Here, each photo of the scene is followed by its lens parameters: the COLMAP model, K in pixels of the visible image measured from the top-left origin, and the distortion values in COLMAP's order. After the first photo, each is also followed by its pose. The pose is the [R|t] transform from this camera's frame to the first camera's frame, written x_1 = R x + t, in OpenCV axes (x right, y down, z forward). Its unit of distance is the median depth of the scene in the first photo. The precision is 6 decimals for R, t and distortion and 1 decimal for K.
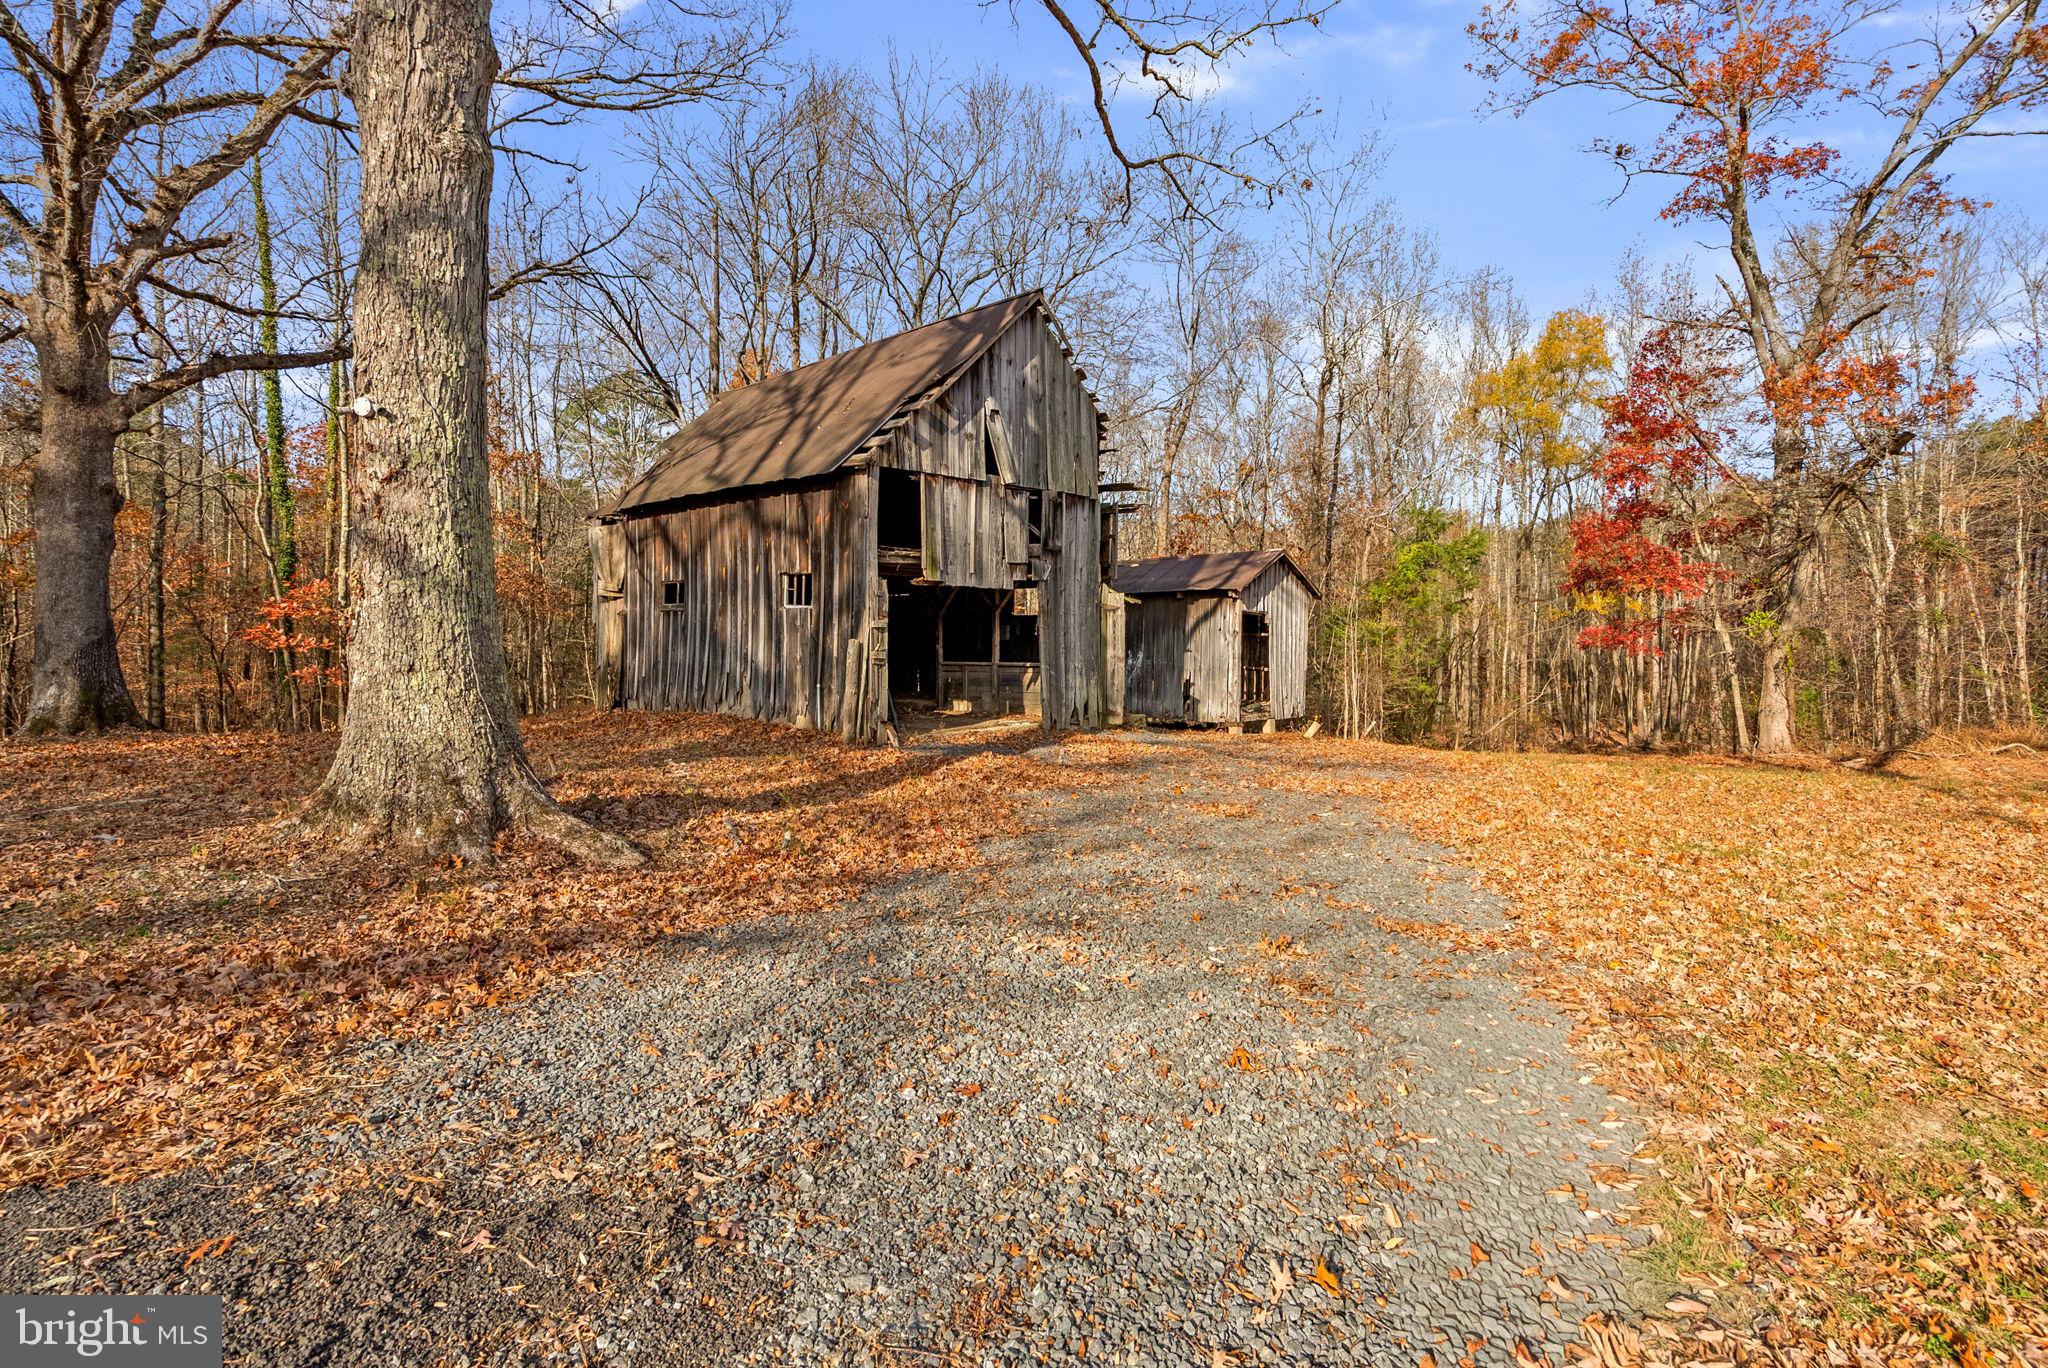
lens RADIAL K [[967.5, 0, 1023.2], [0, 967.5, 622.9], [0, 0, 1]] dist [-0.002586, 0.002313]
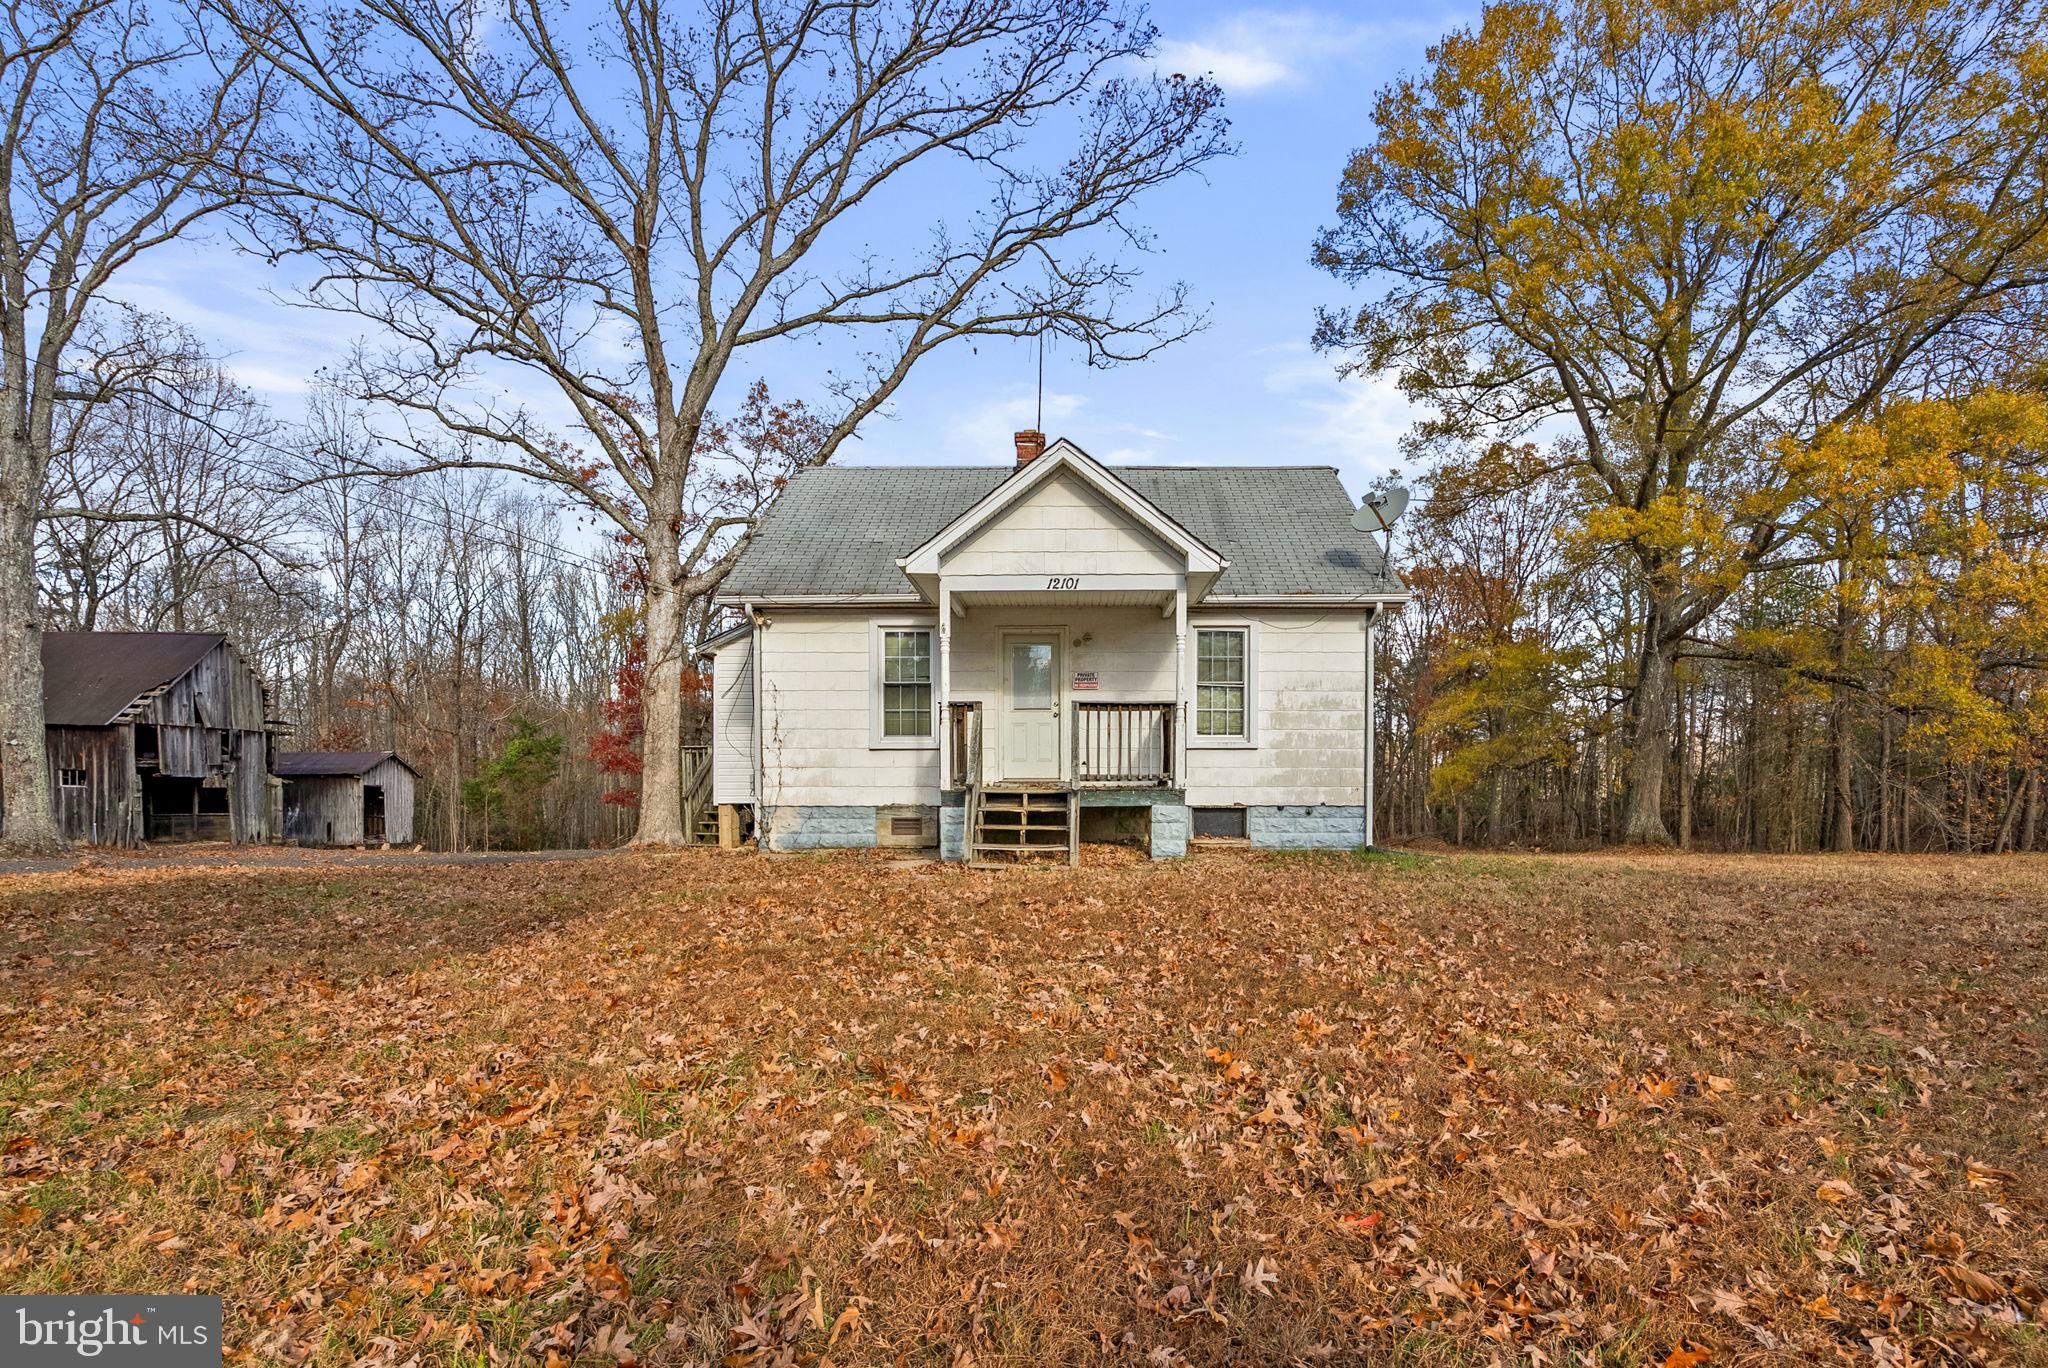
lens RADIAL K [[963.8, 0, 1048.9], [0, 963.8, 815.1], [0, 0, 1]] dist [-0.009714, 0.000391]
pose [[0.735482, -0.018097, 0.677303, -0.060200], [-0.006899, 0.999391, 0.034194, -0.026736], [-0.677510, -0.029822, 0.734909, -1.270905]]
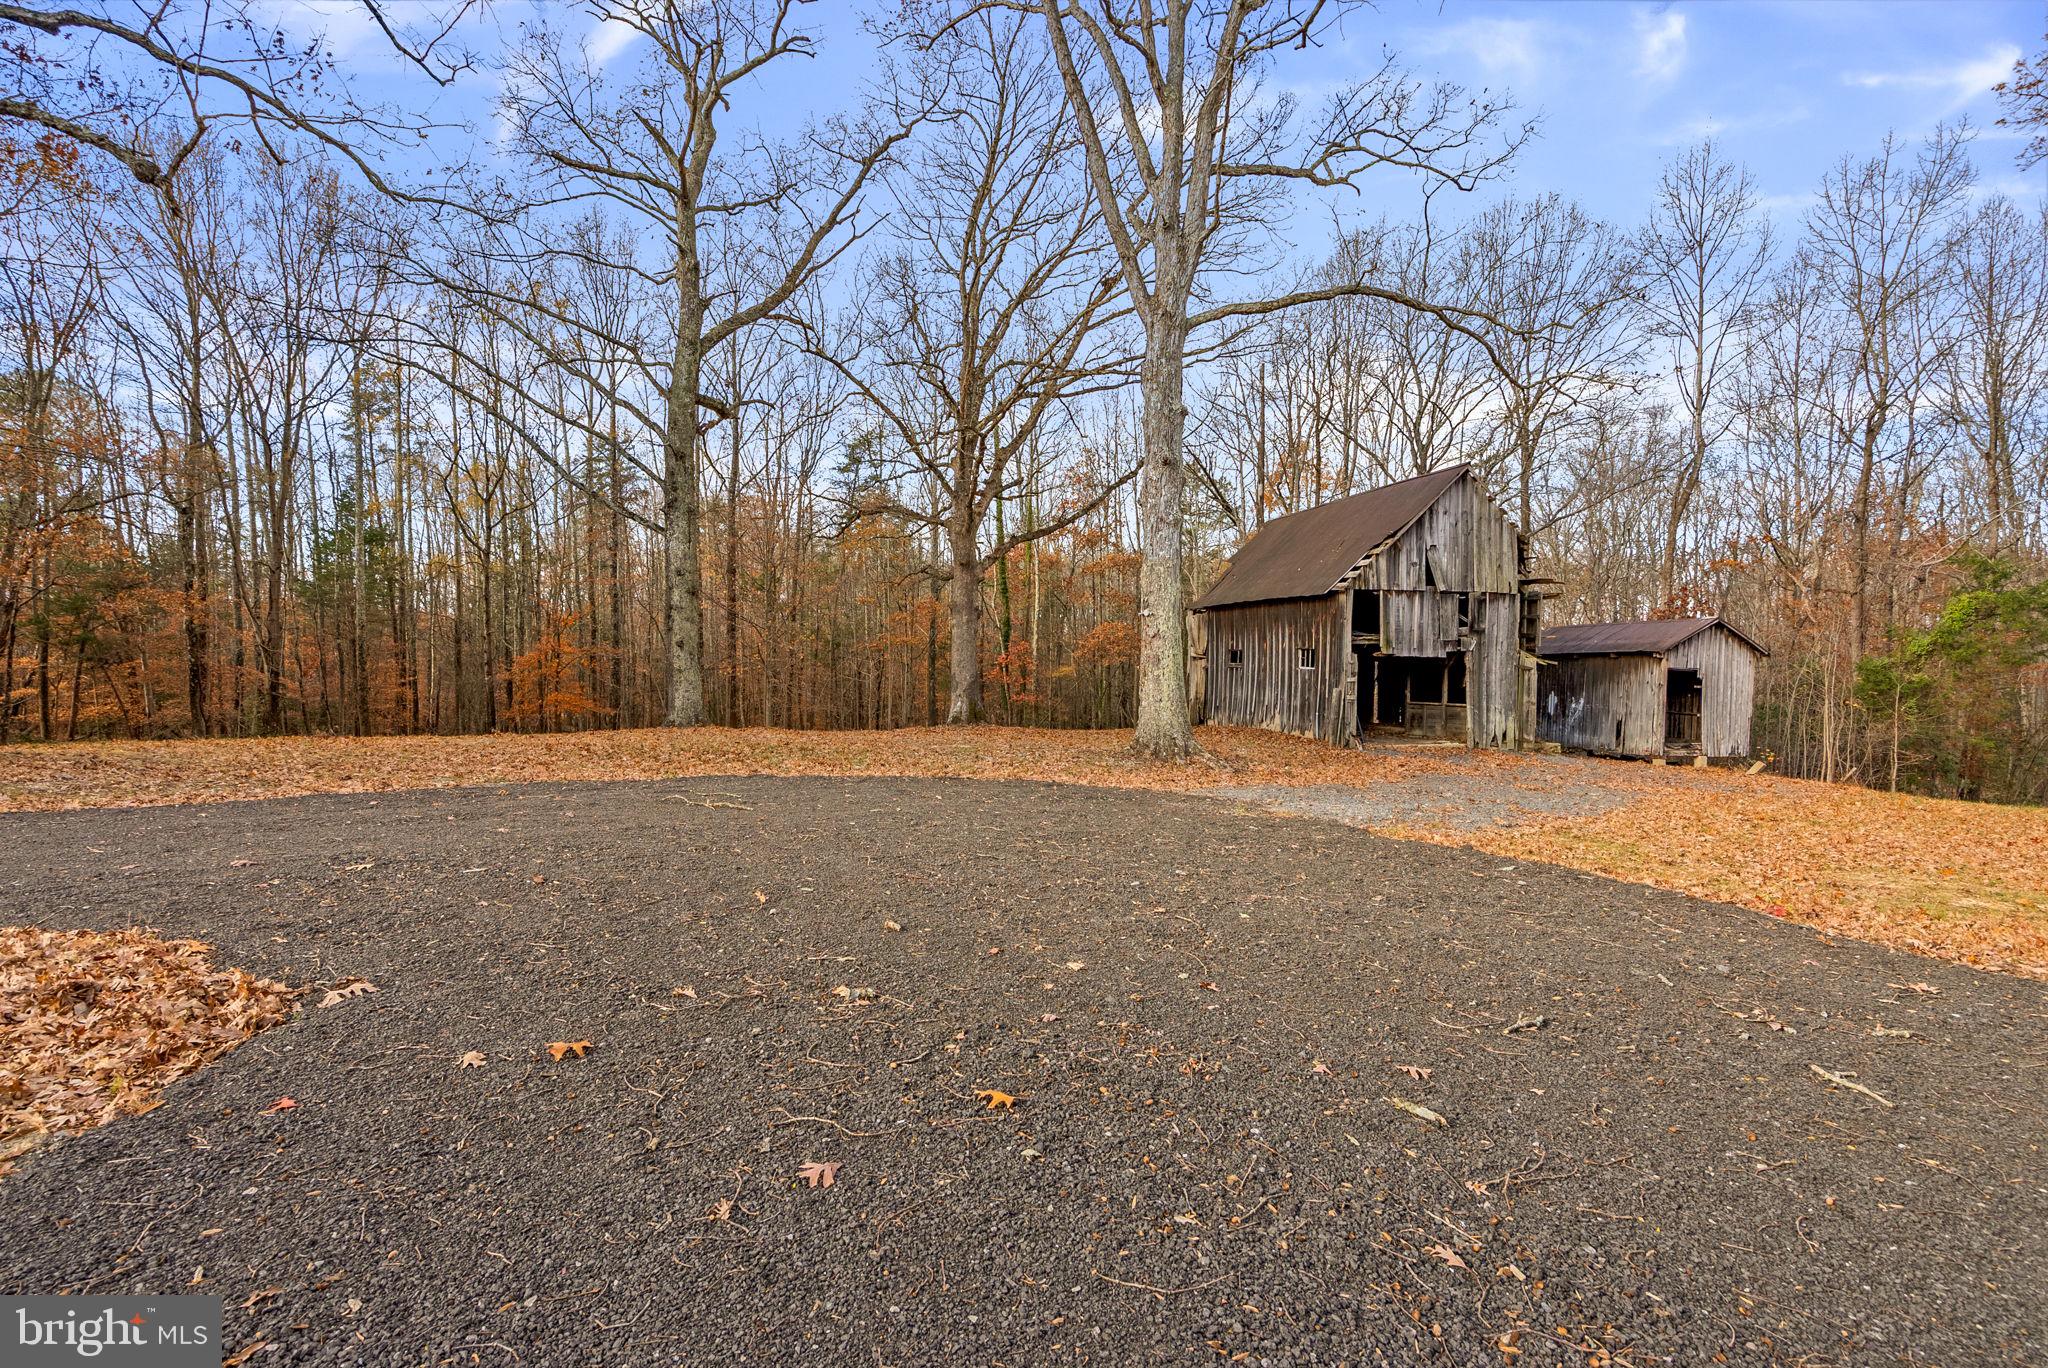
lens RADIAL K [[967.5, 0, 1019.1], [0, 967.5, 682.4], [0, 0, 1]] dist [-0.002586, 0.002313]
pose [[0.853402, 0.015970, -0.521009, 0.157770], [-0.002559, 0.999647, 0.026449, -0.024411], [0.521247, -0.021238, 0.853141, -0.511823]]
